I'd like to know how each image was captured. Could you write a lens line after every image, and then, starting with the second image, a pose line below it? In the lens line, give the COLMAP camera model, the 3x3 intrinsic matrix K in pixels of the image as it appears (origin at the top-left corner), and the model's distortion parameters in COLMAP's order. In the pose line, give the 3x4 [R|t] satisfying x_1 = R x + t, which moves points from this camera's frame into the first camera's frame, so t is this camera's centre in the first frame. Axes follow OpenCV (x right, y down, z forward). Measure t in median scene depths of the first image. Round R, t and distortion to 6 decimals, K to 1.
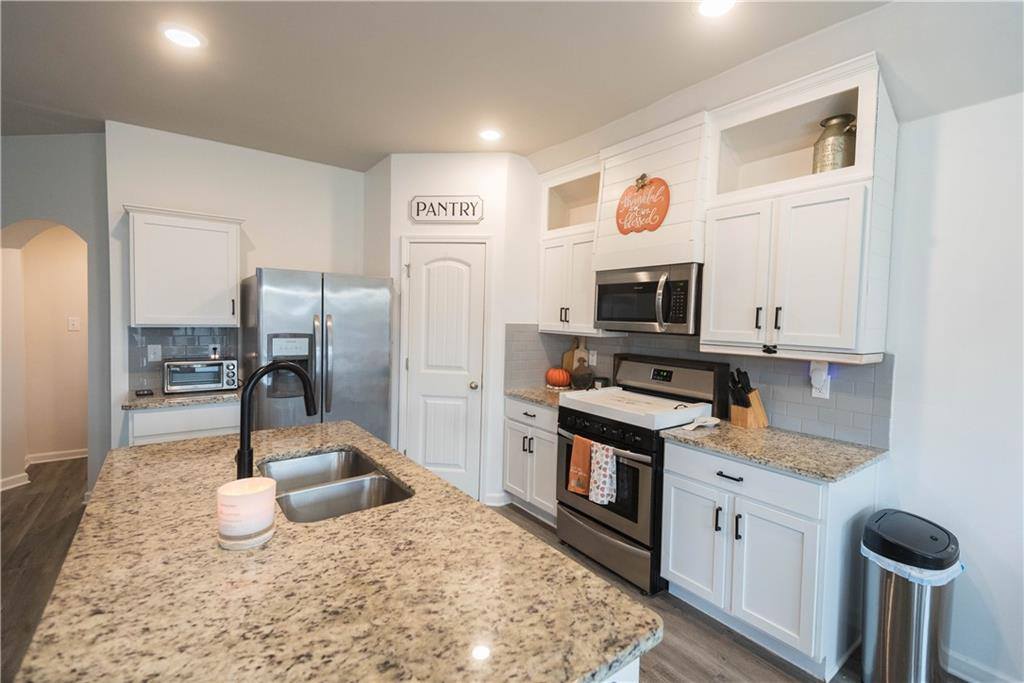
lens RADIAL K [[455.4, 0, 514.7], [0, 455.4, 335.8], [0, 0, 1]] dist [0.013737, -0.000422]
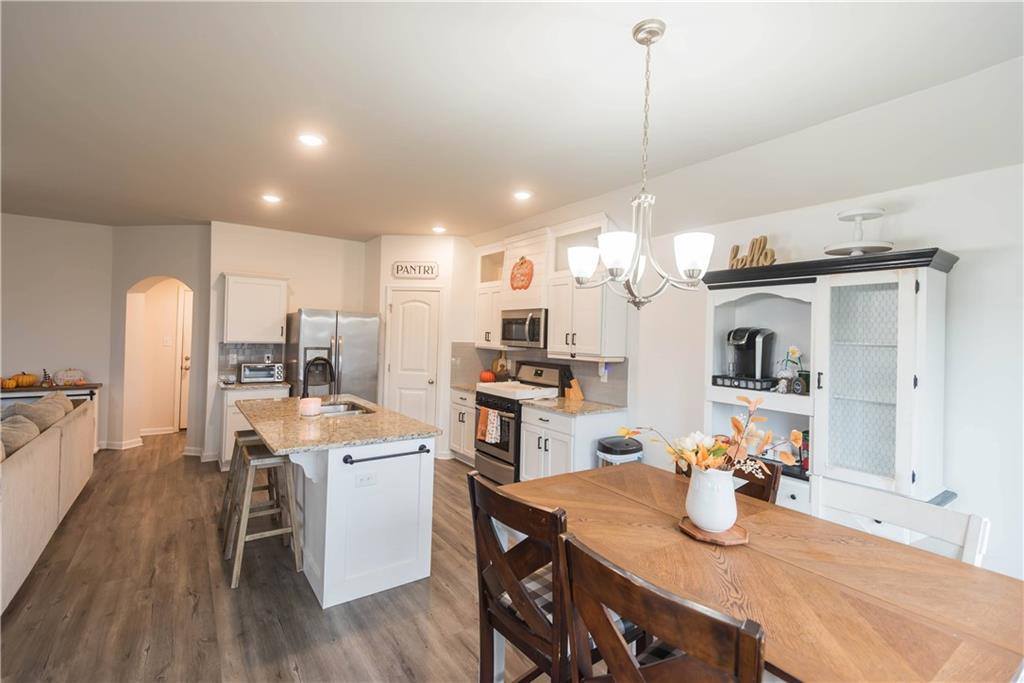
lens RADIAL K [[455.4, 0, 514.7], [0, 455.4, 335.8], [0, 0, 1]] dist [0.013737, -0.000422]
pose [[0.999875, 0.004969, -0.014995, 0.259705], [-0.005660, 0.998910, -0.046342, 0.027742], [0.014749, 0.046422, 0.998813, -0.670304]]
